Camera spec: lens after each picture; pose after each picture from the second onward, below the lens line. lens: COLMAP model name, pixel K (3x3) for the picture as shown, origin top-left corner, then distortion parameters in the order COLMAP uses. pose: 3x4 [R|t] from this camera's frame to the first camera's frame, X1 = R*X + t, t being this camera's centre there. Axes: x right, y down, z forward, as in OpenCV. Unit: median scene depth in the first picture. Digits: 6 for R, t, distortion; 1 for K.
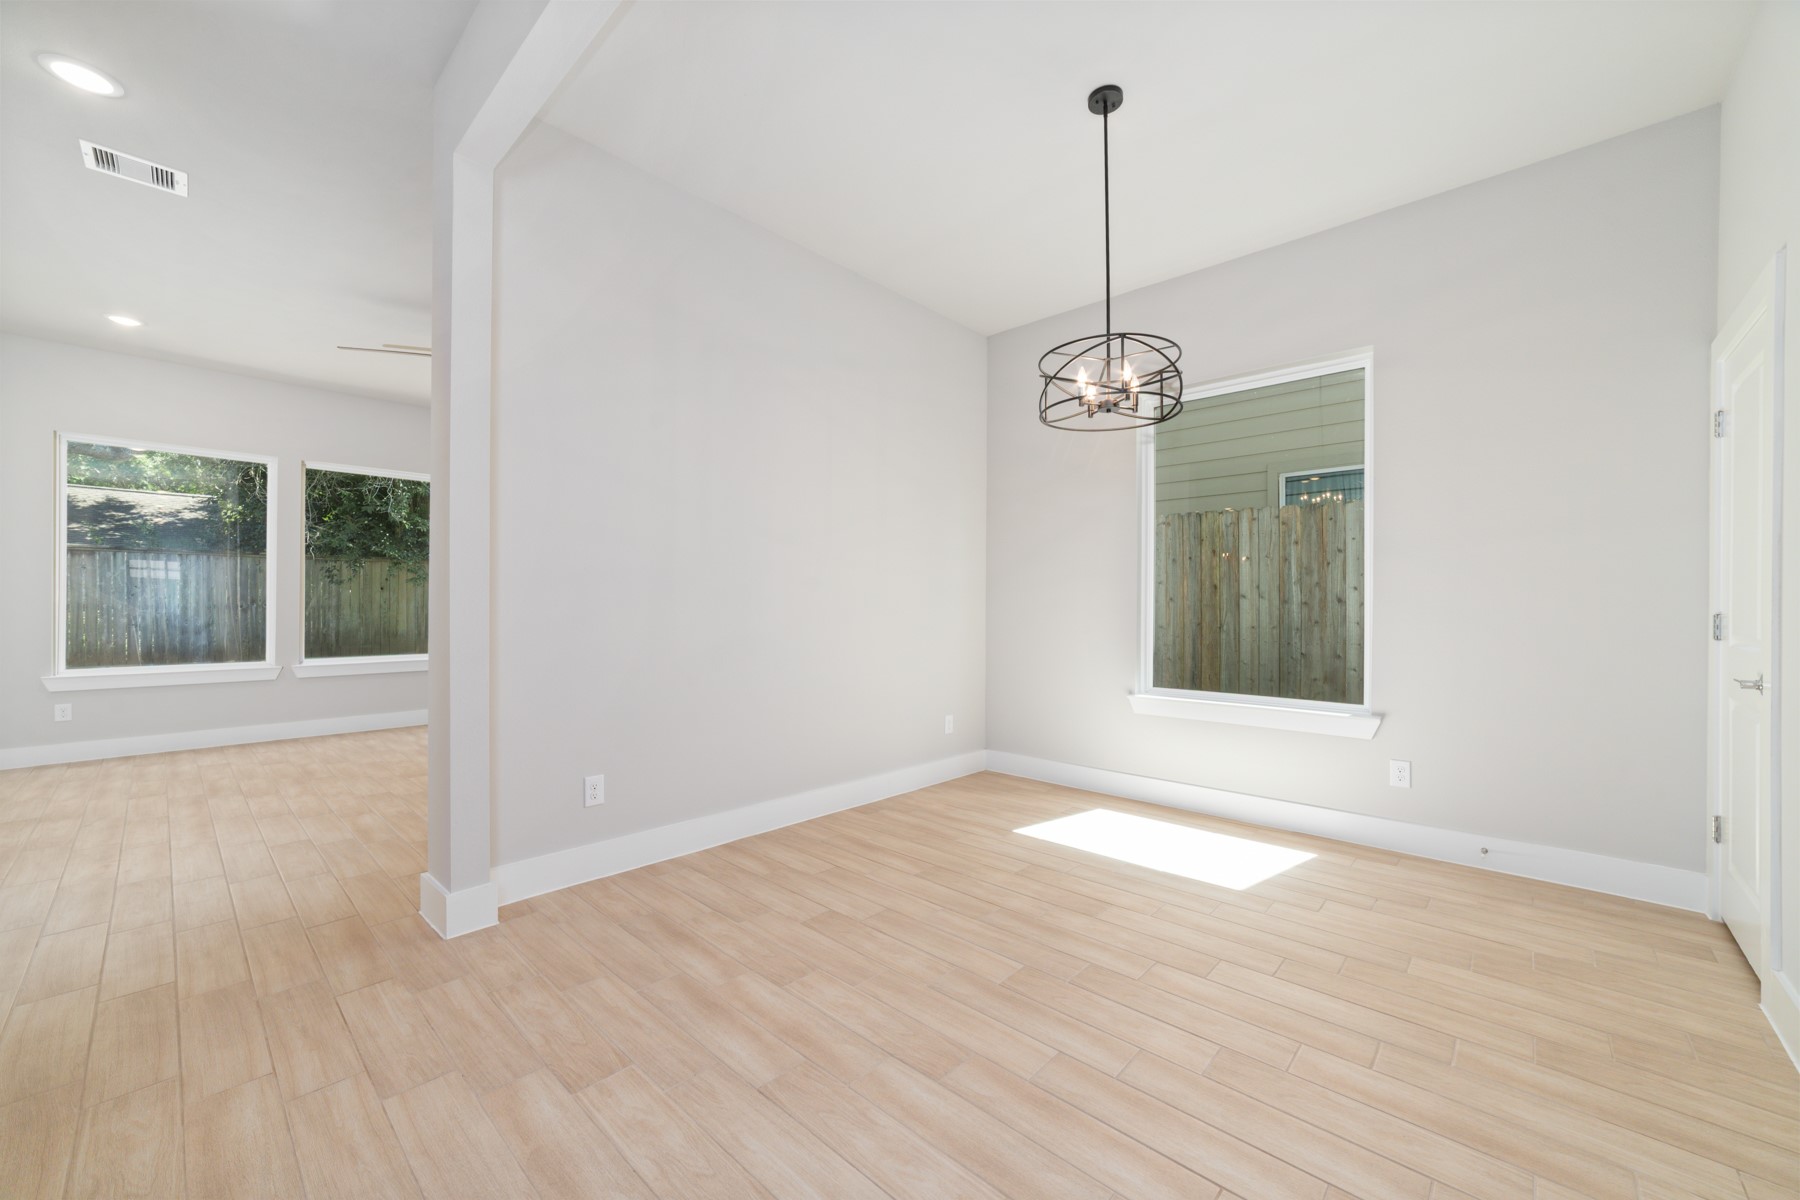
lens RADIAL K [[688.2, 0, 902.1], [0, 688.2, 604.7], [0, 0, 1]] dist [-0.022164, 0.007926]
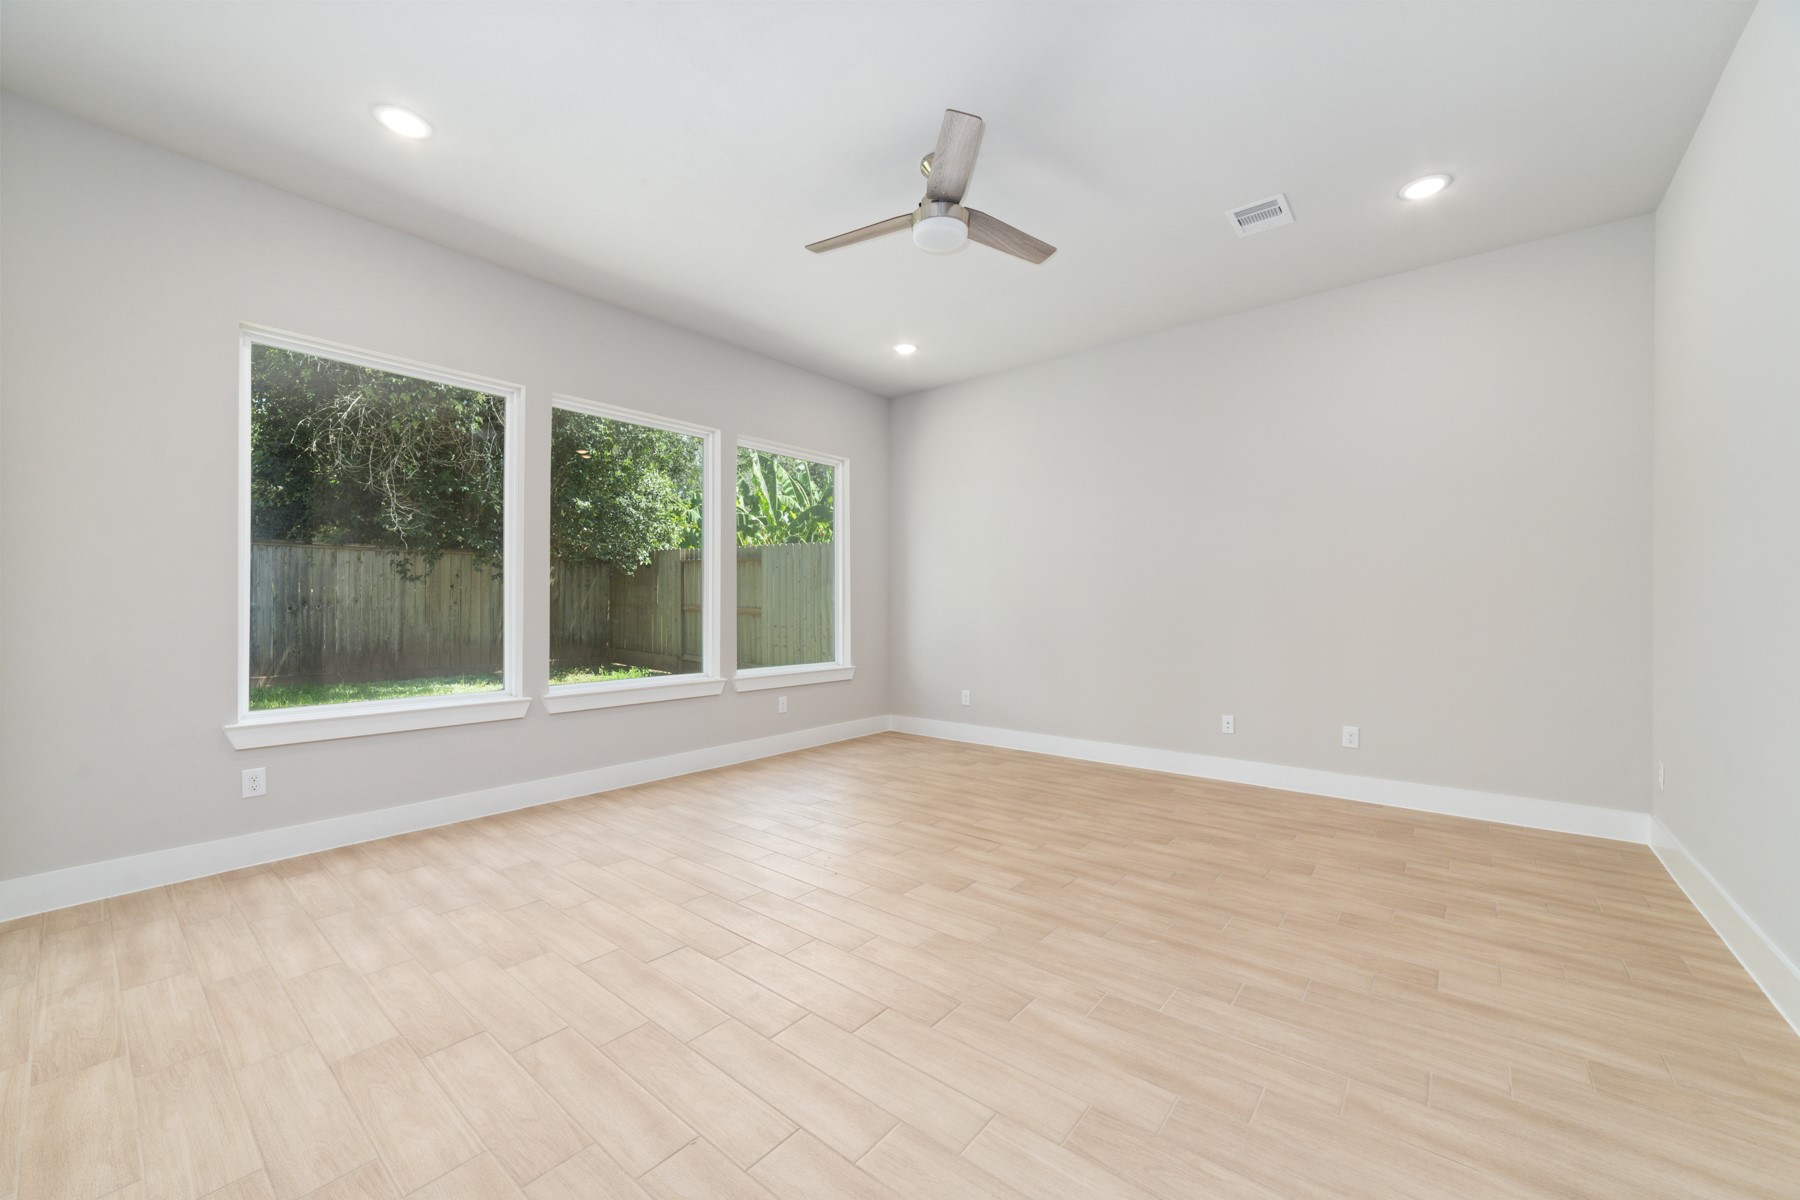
lens RADIAL K [[688.2, 0, 902.1], [0, 688.2, 604.7], [0, 0, 1]] dist [-0.022164, 0.007926]
pose [[0.998952, -0.004122, 0.045586, -0.275276], [0.004080, 0.999991, 0.001009, -0.000035], [-0.045590, -0.000822, 0.998960, 0.145284]]
